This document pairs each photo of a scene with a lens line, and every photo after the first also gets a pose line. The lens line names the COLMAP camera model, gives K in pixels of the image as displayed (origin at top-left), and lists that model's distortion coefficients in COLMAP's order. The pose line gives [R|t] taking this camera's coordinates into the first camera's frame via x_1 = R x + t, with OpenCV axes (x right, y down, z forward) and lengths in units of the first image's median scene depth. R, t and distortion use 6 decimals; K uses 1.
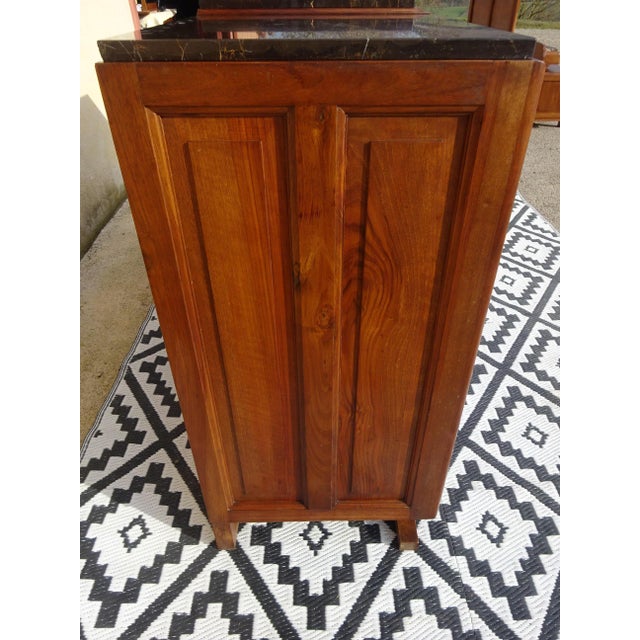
lens RADIAL K [[471.8, 0, 319.9], [0, 471.8, 320.9], [0, 0, 1]] dist [0.000033, 0.000846]
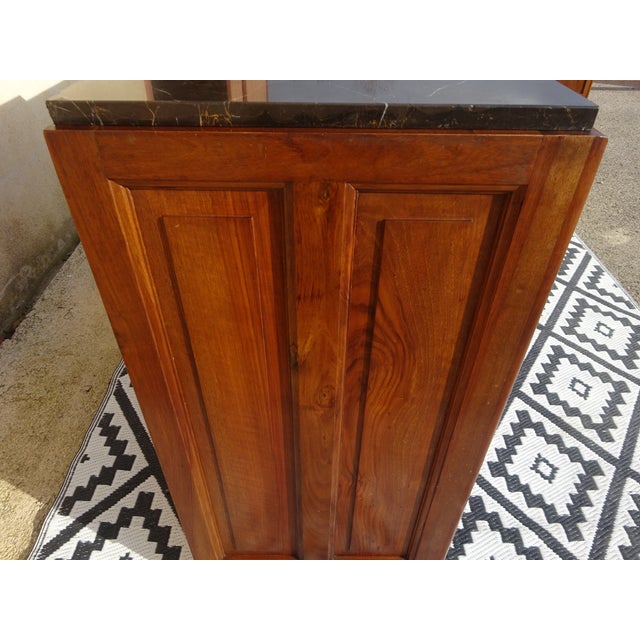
lens RADIAL K [[471.8, 0, 319.8], [0, 471.8, 321.2], [0, 0, 1]] dist [0.000033, 0.000846]
pose [[0.999769, 0.021324, -0.002616, -0.000272], [-0.021108, 0.997635, 0.065407, -0.161937], [0.004005, -0.065337, 0.997855, 0.105453]]
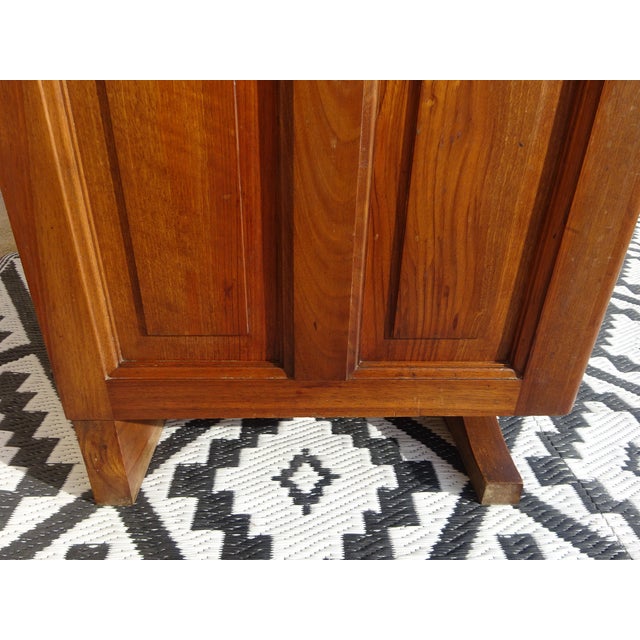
lens RADIAL K [[471.8, 0, 319.9], [0, 471.8, 321.0], [0, 0, 1]] dist [0.000033, 0.000846]
pose [[0.999101, 0.013514, 0.040193, -0.020641], [-0.008003, 0.990915, -0.134255, 0.448150], [-0.041642, 0.133812, 0.990131, 0.619432]]
